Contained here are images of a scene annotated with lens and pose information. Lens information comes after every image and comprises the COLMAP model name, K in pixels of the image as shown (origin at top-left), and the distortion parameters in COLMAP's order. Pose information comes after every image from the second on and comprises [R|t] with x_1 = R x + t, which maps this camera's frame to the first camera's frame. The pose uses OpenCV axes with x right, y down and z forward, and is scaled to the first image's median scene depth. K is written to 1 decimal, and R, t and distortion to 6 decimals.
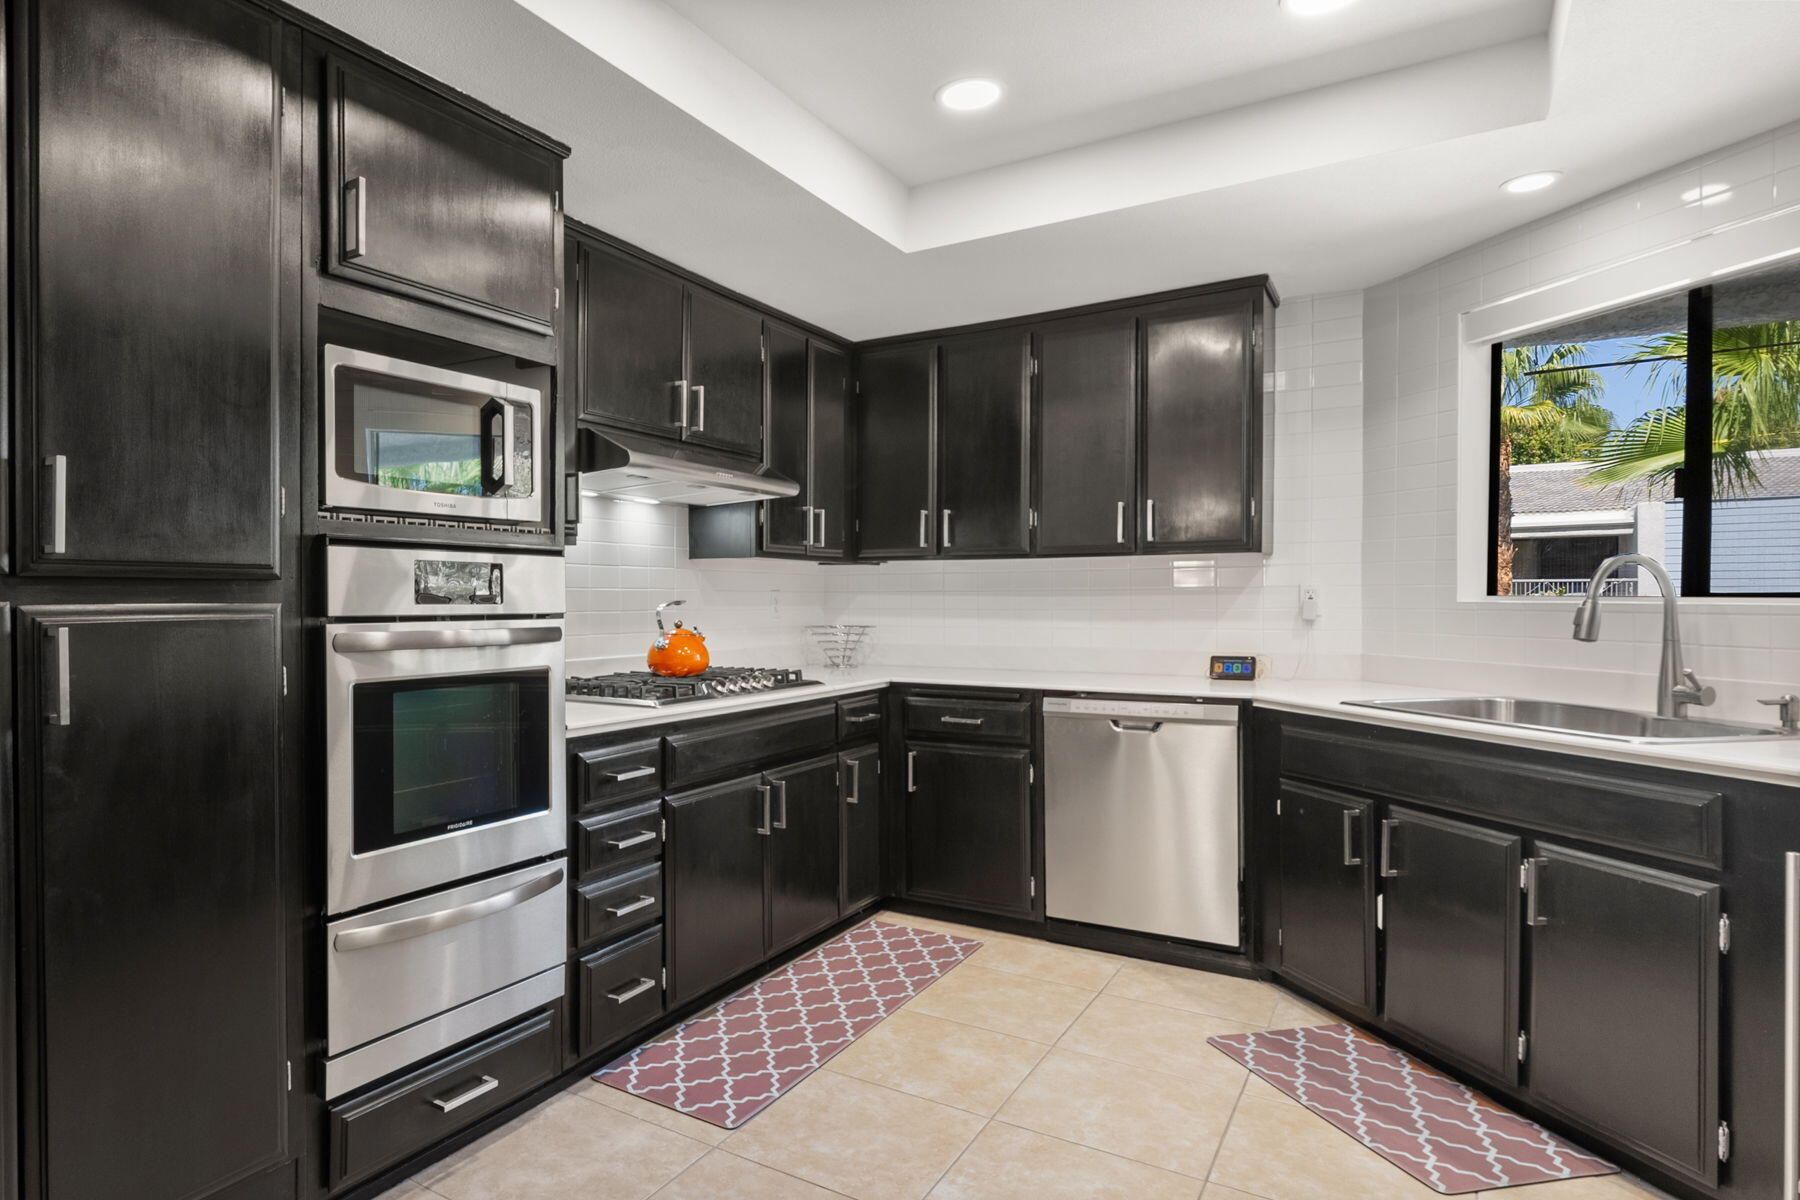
lens RADIAL K [[1050.8, 0, 915.1], [0, 1050.8, 582.5], [0, 0, 1]] dist [0.001183, -0.001108]
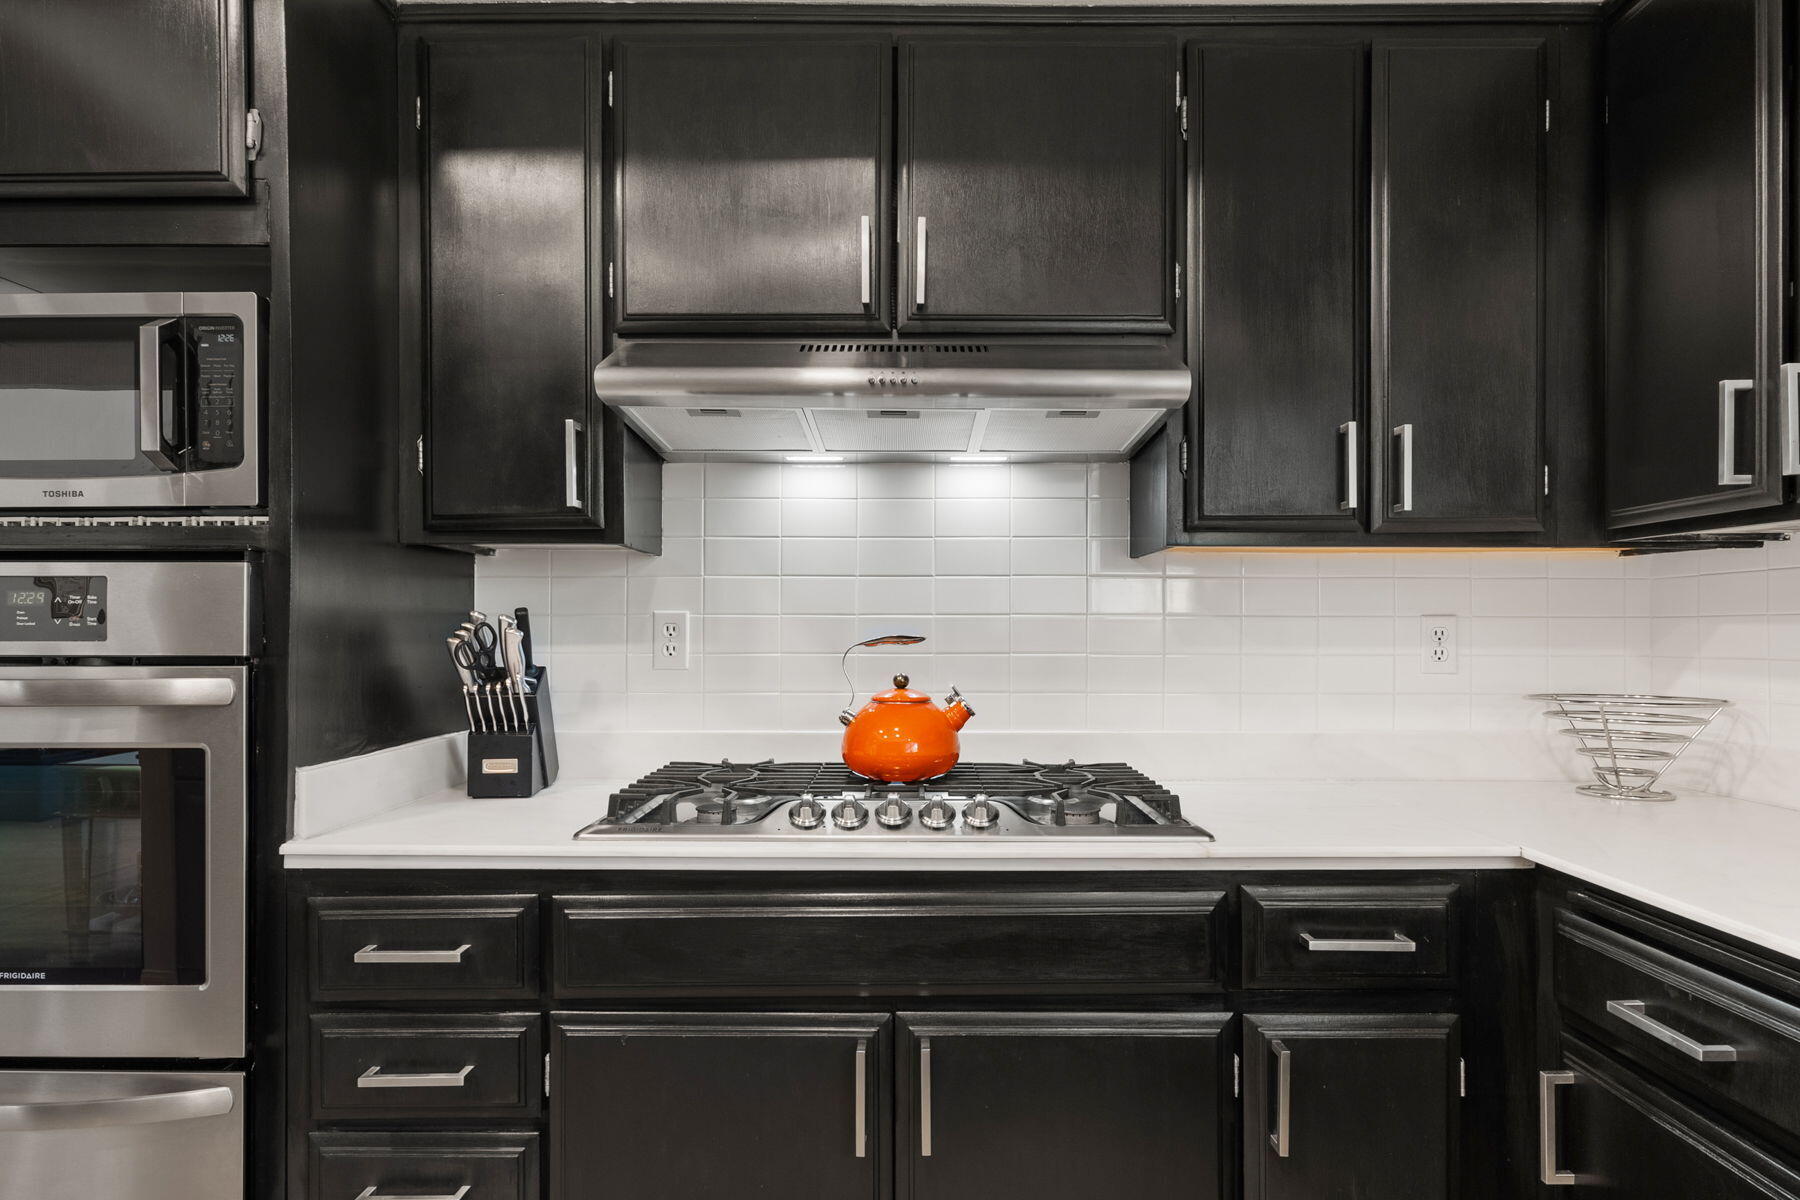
lens RADIAL K [[1062.5, 0, 901.1], [0, 1062.5, 629.9], [0, 0, 1]] dist [0.004357, 0.000996]
pose [[0.436221, -0.000929, -0.899839, 0.239097], [0.012736, 0.999906, 0.005142, 0.009964], [0.899750, -0.013704, 0.436191, 0.703466]]
